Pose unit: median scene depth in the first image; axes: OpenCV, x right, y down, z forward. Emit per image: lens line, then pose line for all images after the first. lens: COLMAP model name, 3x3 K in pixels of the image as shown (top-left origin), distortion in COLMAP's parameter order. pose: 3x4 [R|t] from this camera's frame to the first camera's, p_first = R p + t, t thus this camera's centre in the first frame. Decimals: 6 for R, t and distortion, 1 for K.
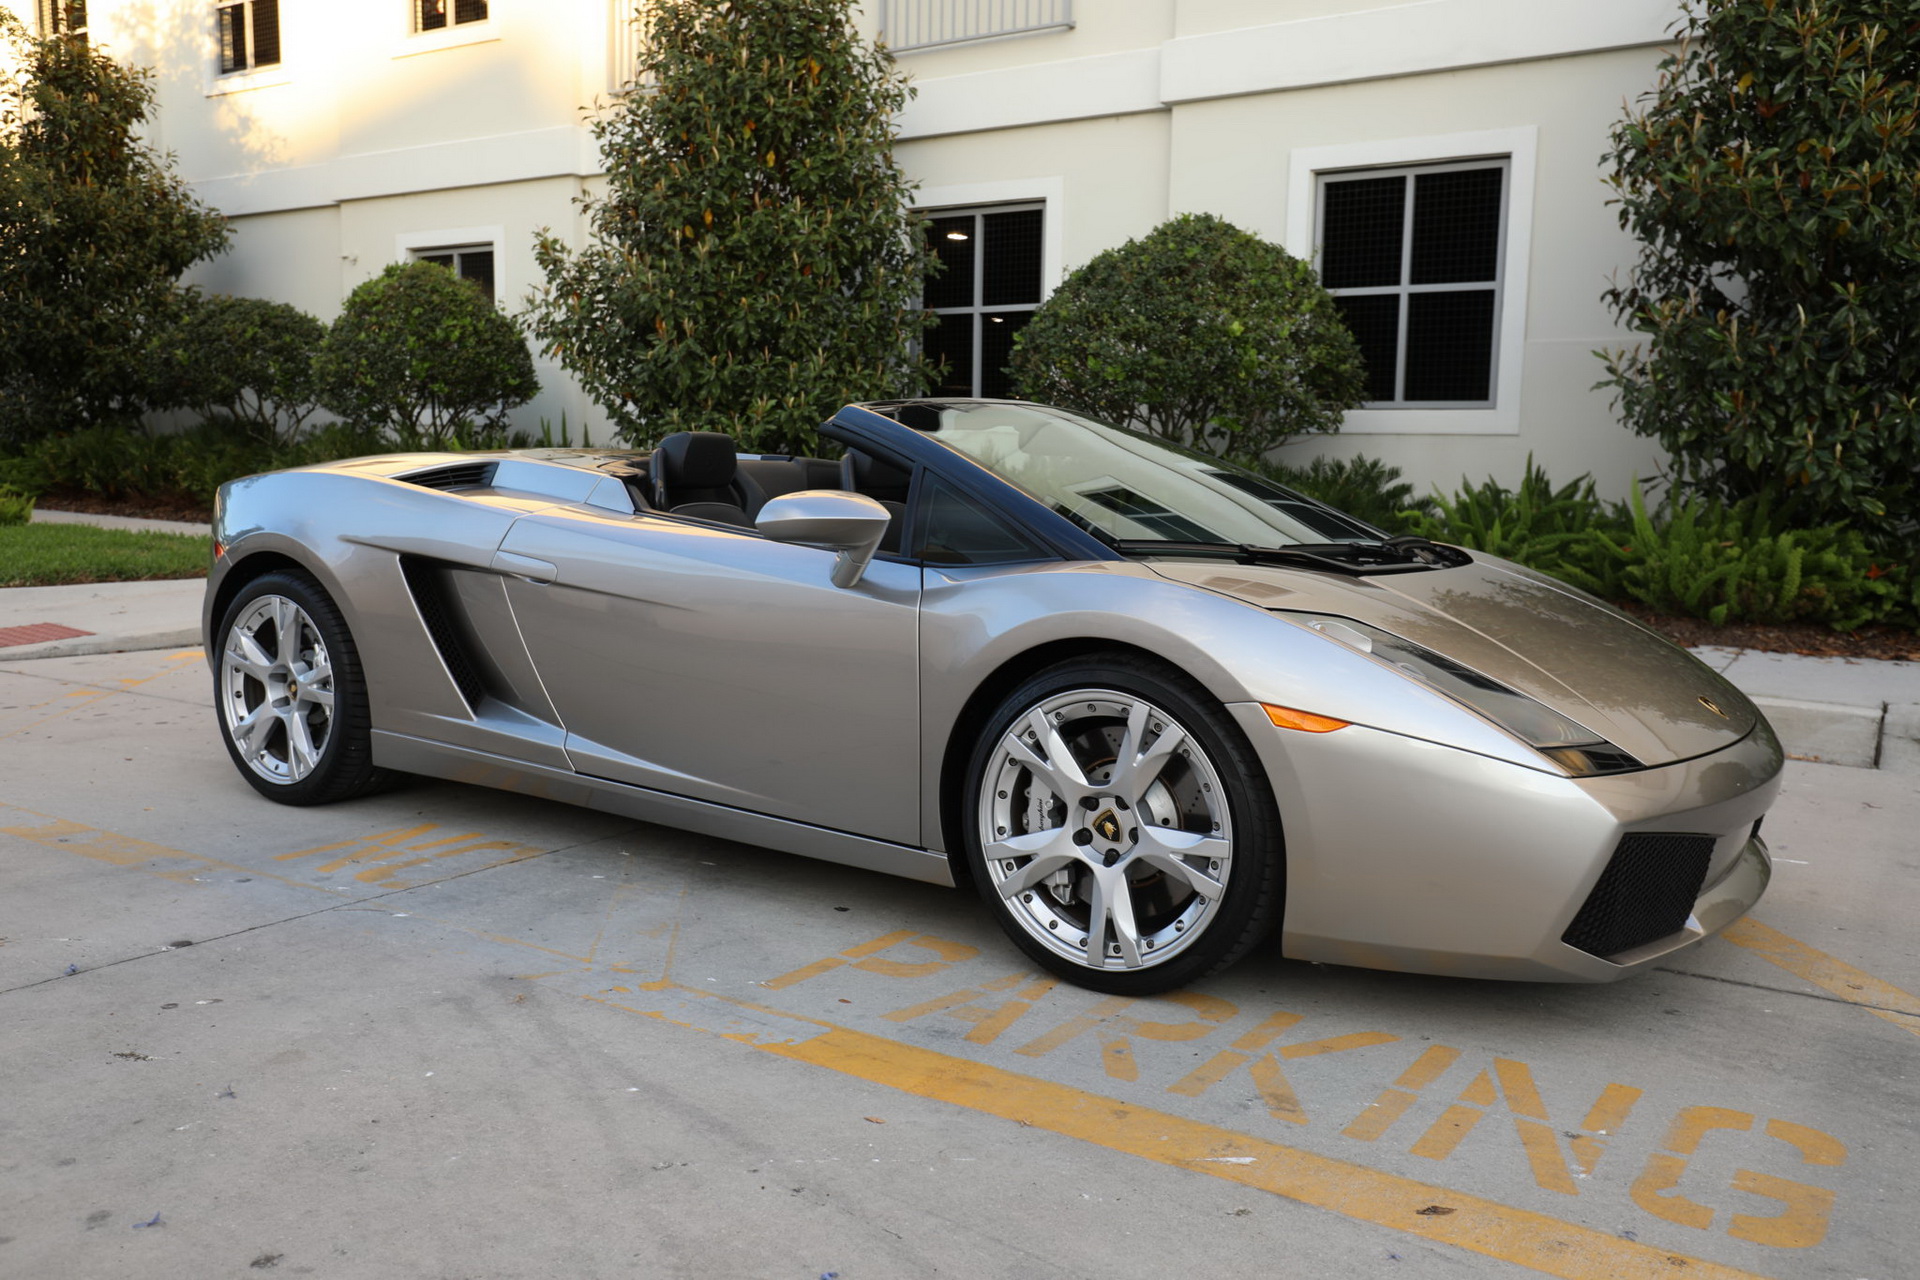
lens RADIAL K [[1572.4, 0, 960.0], [0, 1572.4, 640.0], [0, 0, 1]] dist [0.028289, 0.002196]
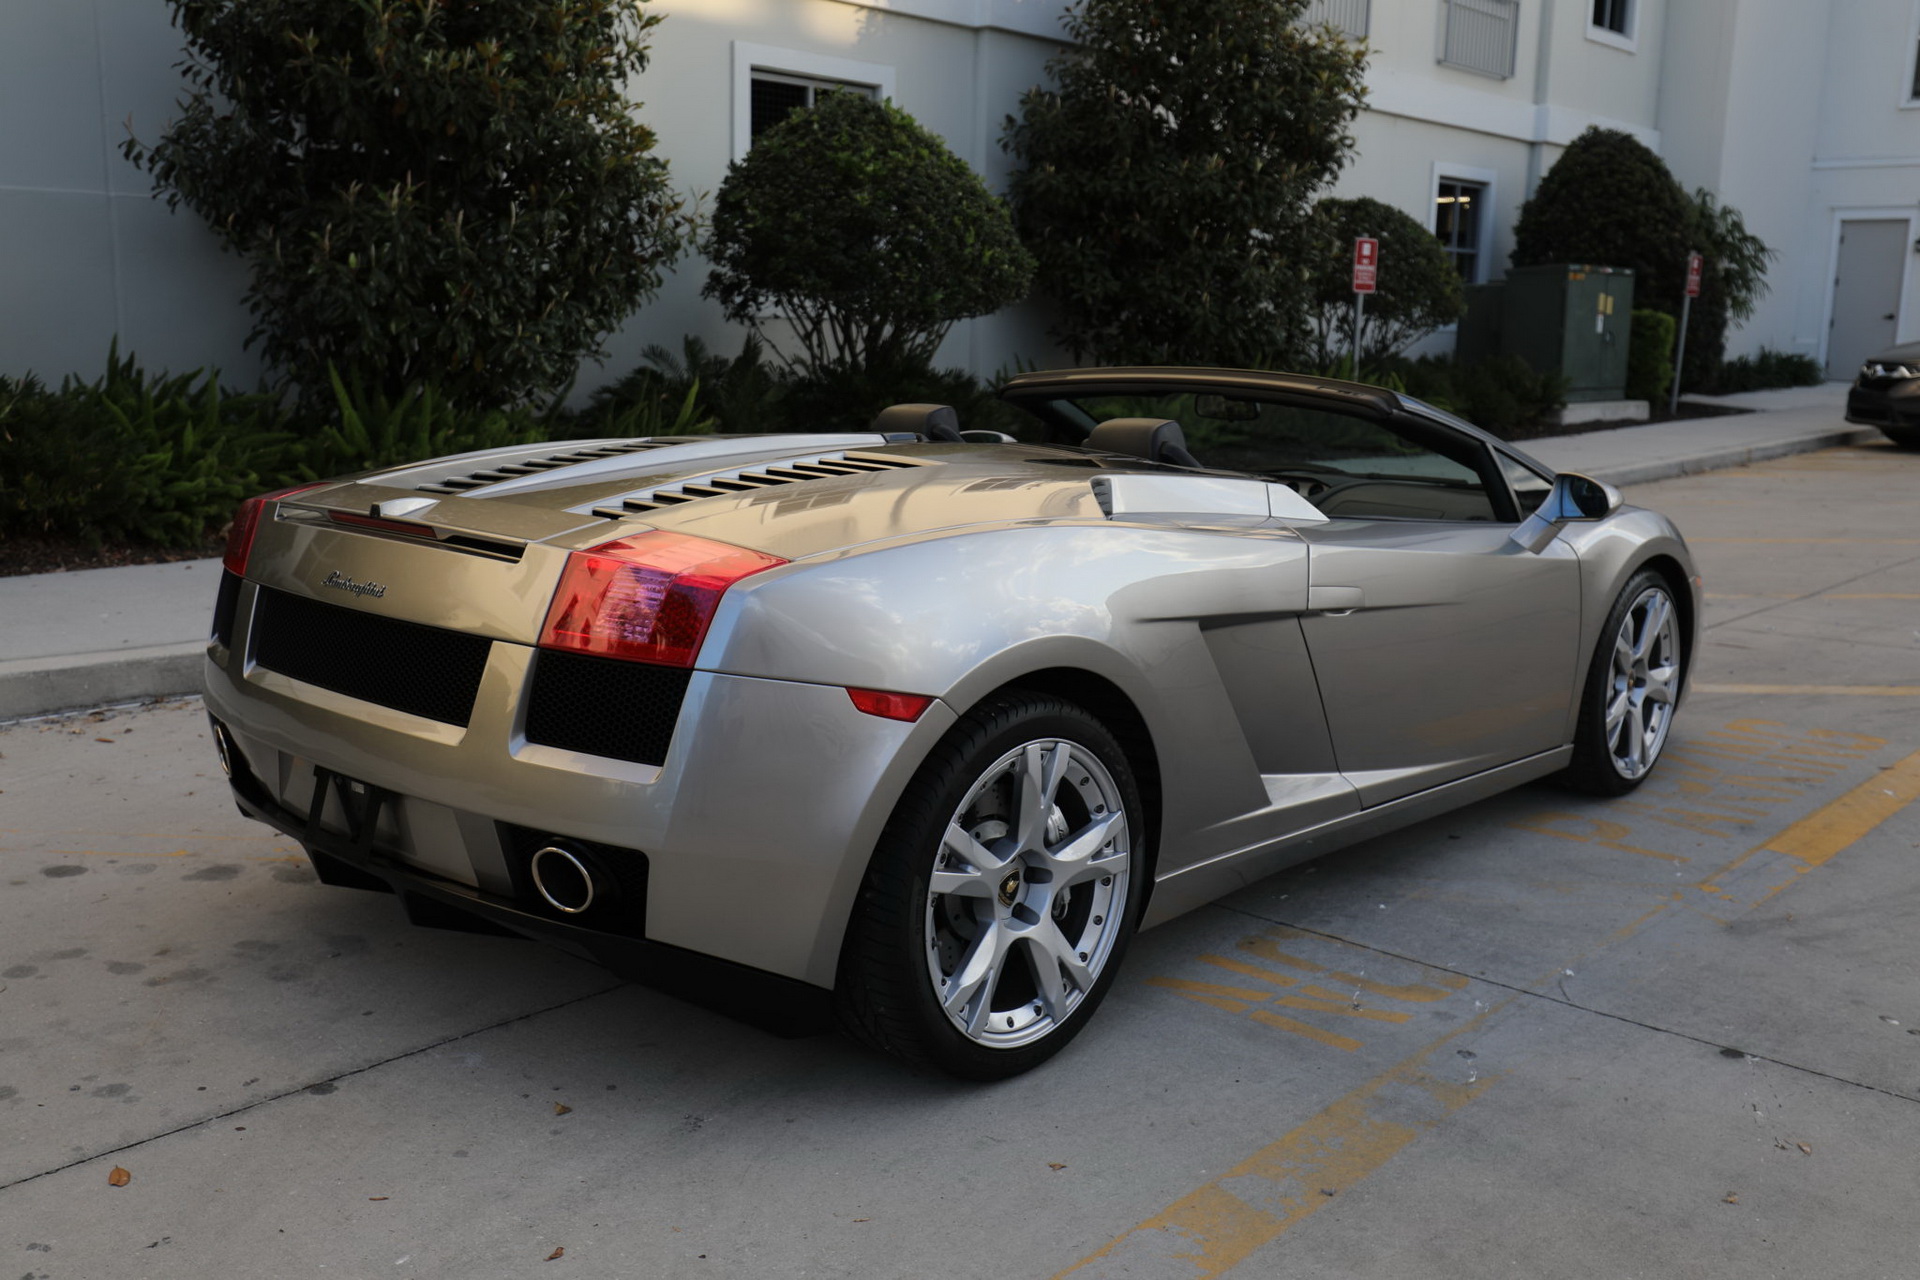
lens RADIAL K [[1771.3, 0, 951.6], [0, 1771.3, 630.2], [0, 0, 1]] dist [0.002729, 0.001977]
pose [[0.145891, -0.188529, 0.971171, -0.623160], [0.096892, 0.979677, 0.175625, -0.109255], [-0.984544, 0.068477, 0.161193, 0.529283]]
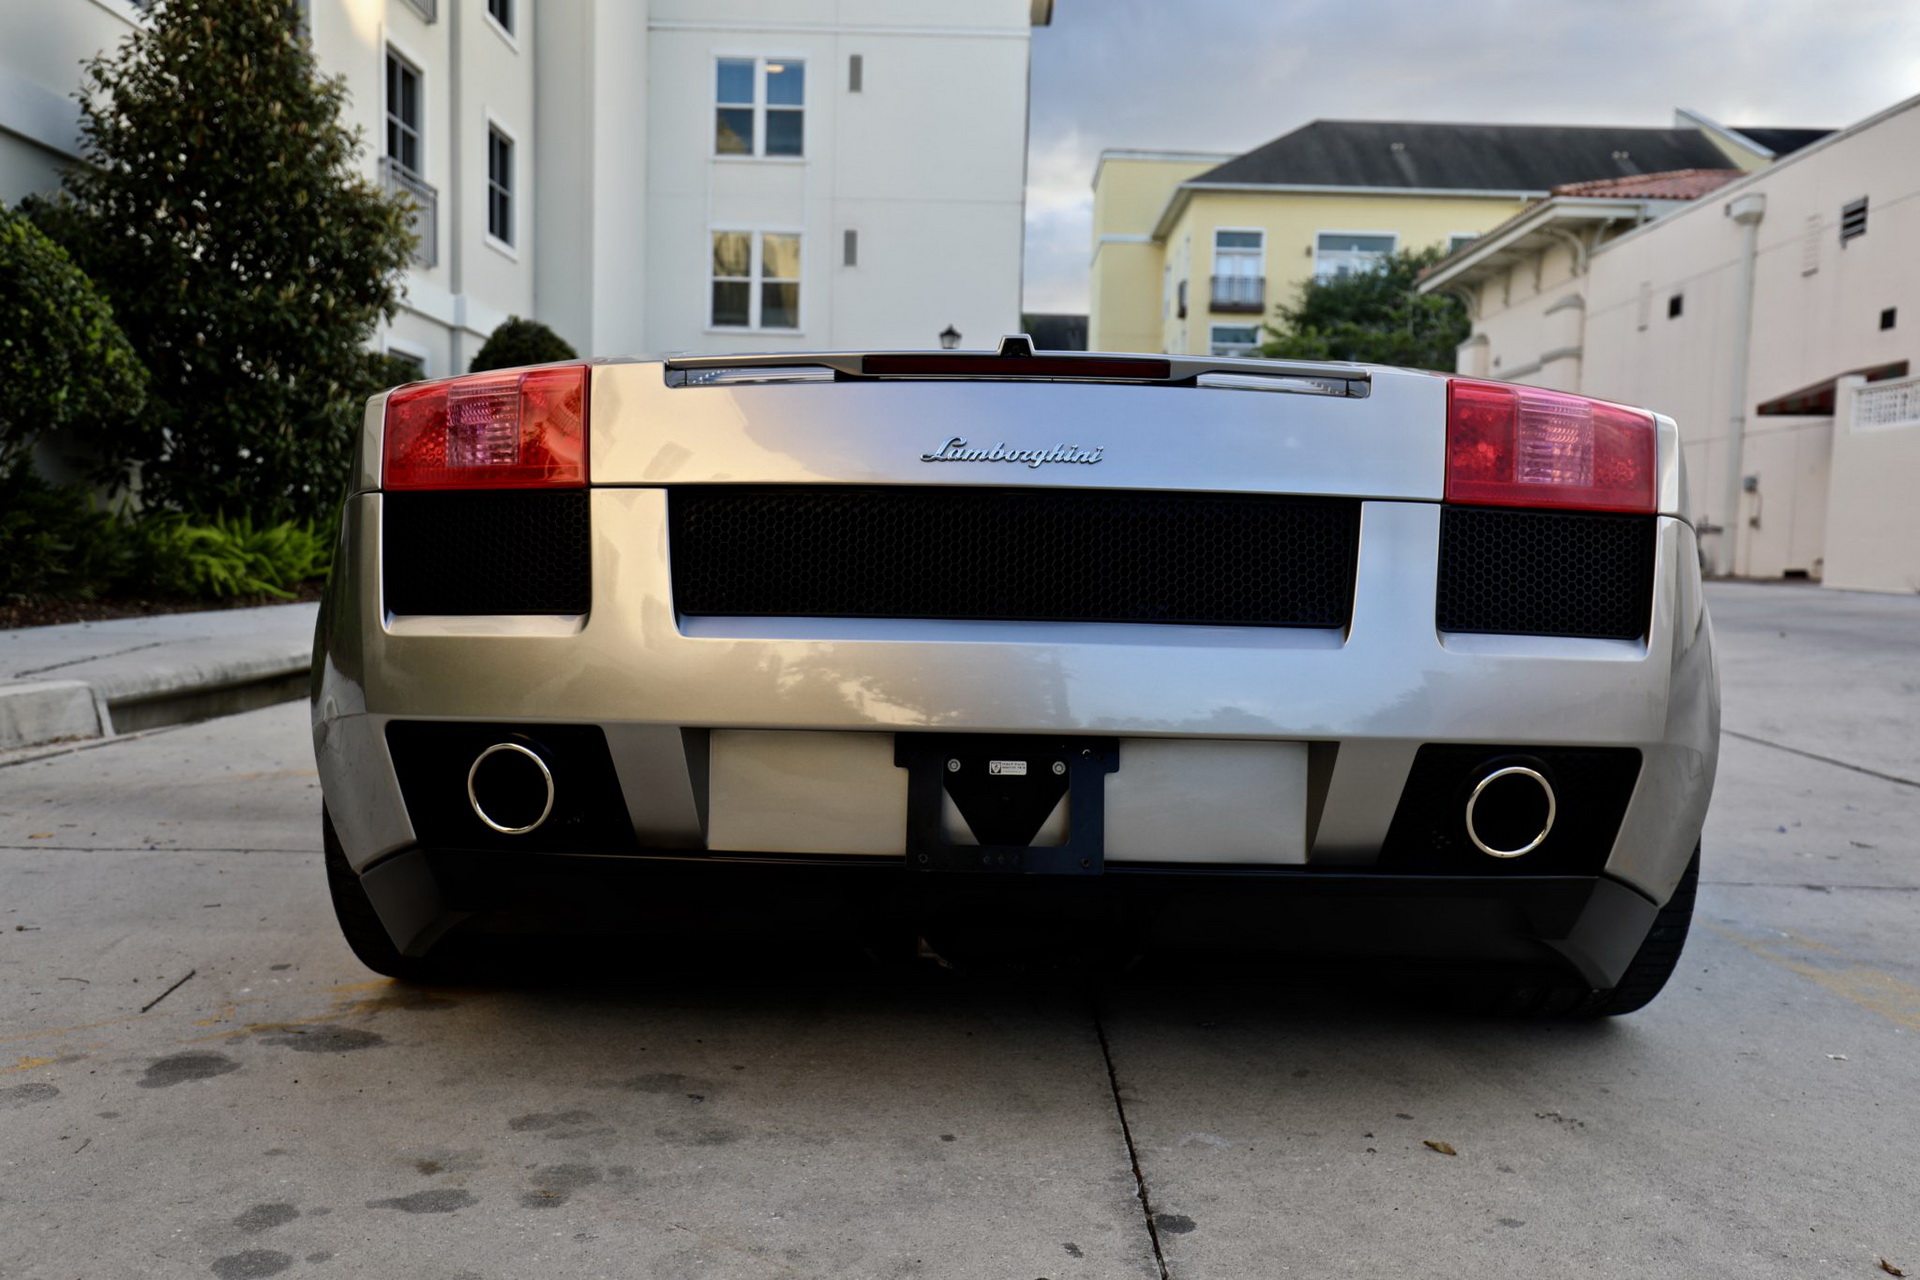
lens RADIAL K [[1572.4, 0, 960.0], [0, 1572.4, 640.0], [0, 0, 1]] dist [0.028289, 0.002196]
pose [[-0.547789, -0.082678, 0.832521, -0.446056], [0.060866, 0.988529, 0.138221, -0.067934], [-0.834399, 0.126388, -0.536473, 0.861477]]
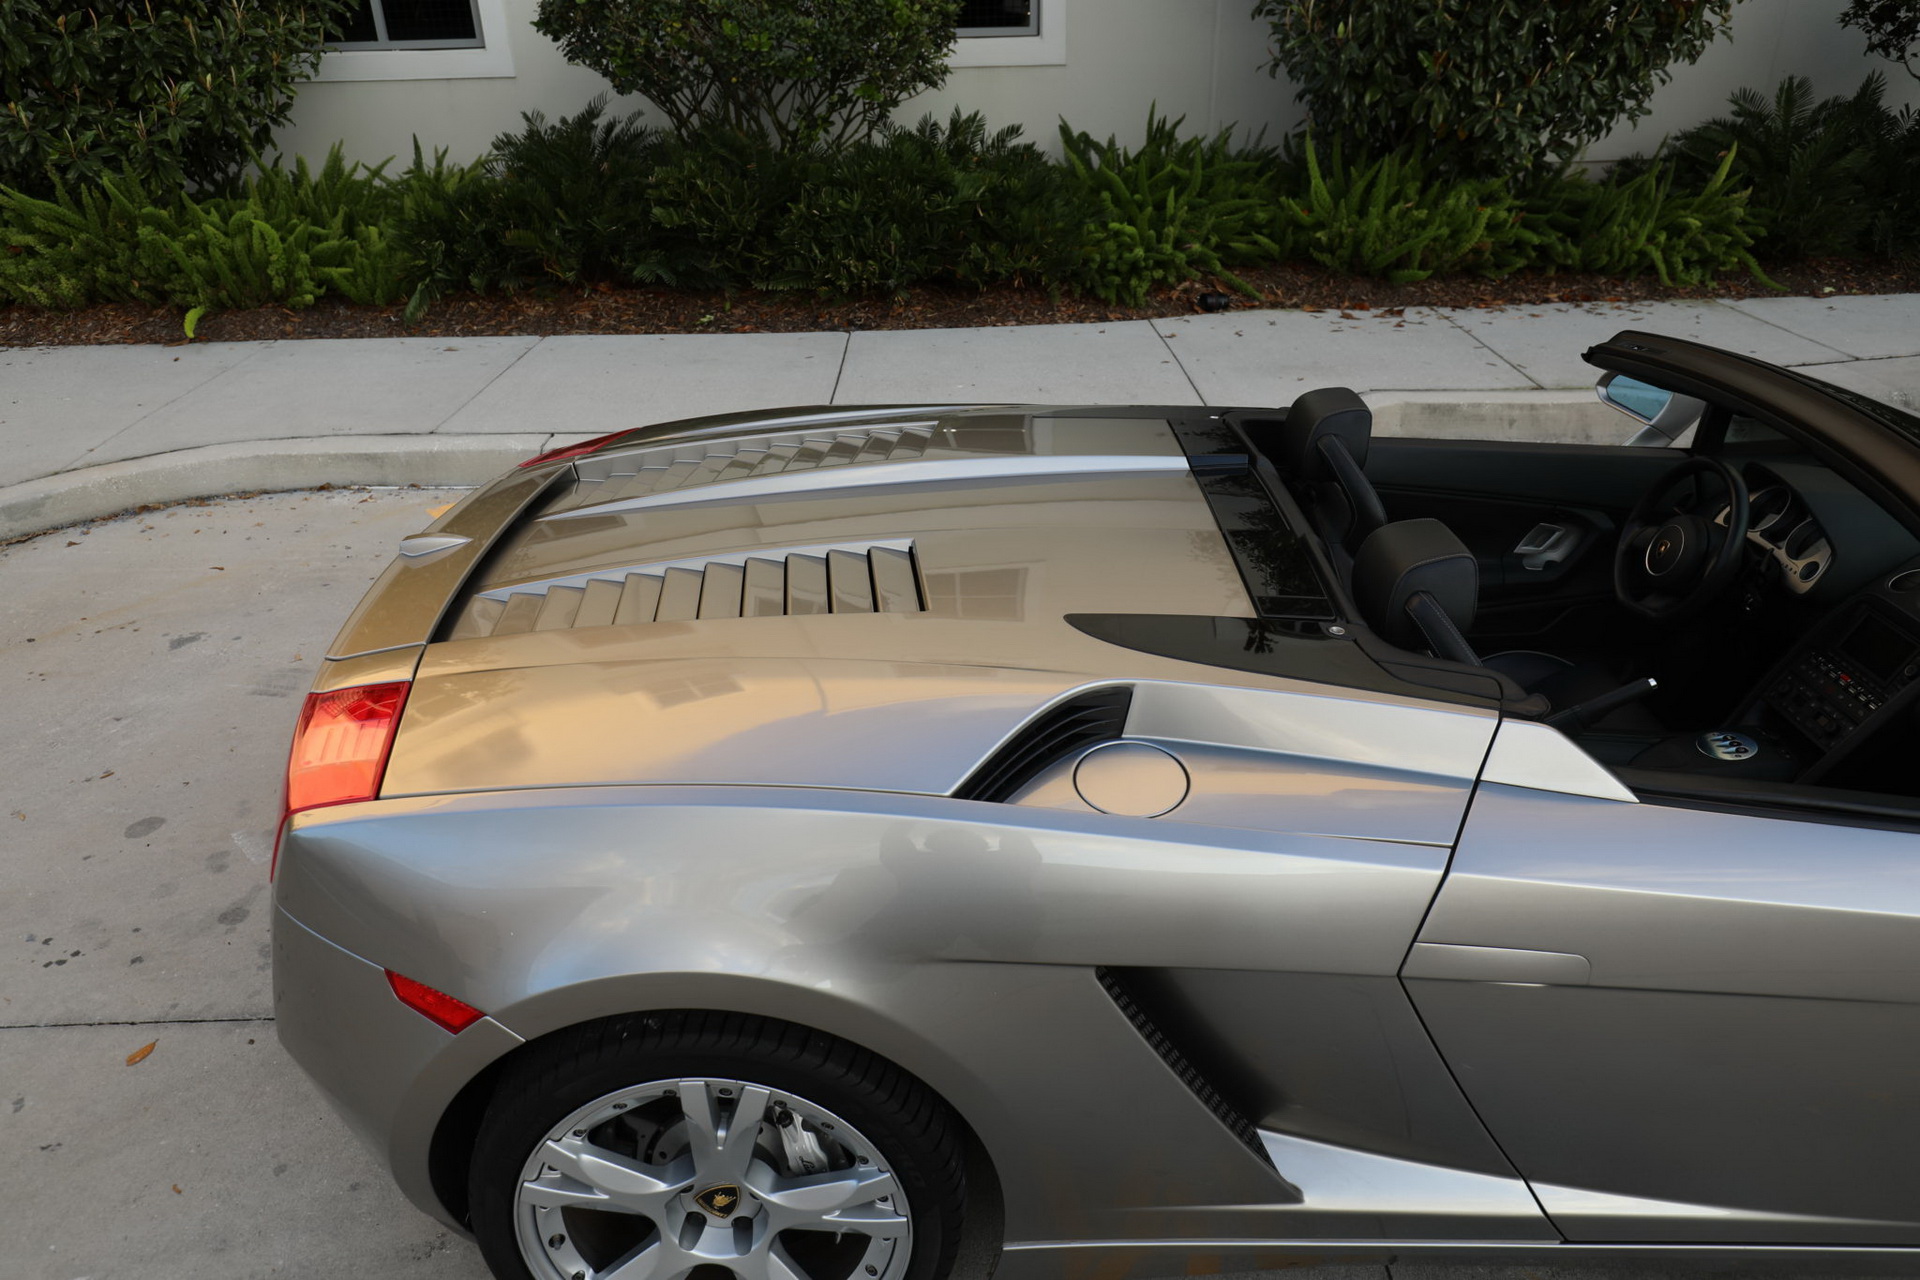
lens RADIAL K [[1355.1, 0, 966.1], [0, 1355.1, 659.7], [0, 0, 1]] dist [-0.002962, 0.002900]
pose [[0.820989, -0.292280, 0.490458, -0.301112], [0.102045, 0.920316, 0.377631, -0.159380], [-0.561750, -0.259982, 0.785395, 0.393042]]
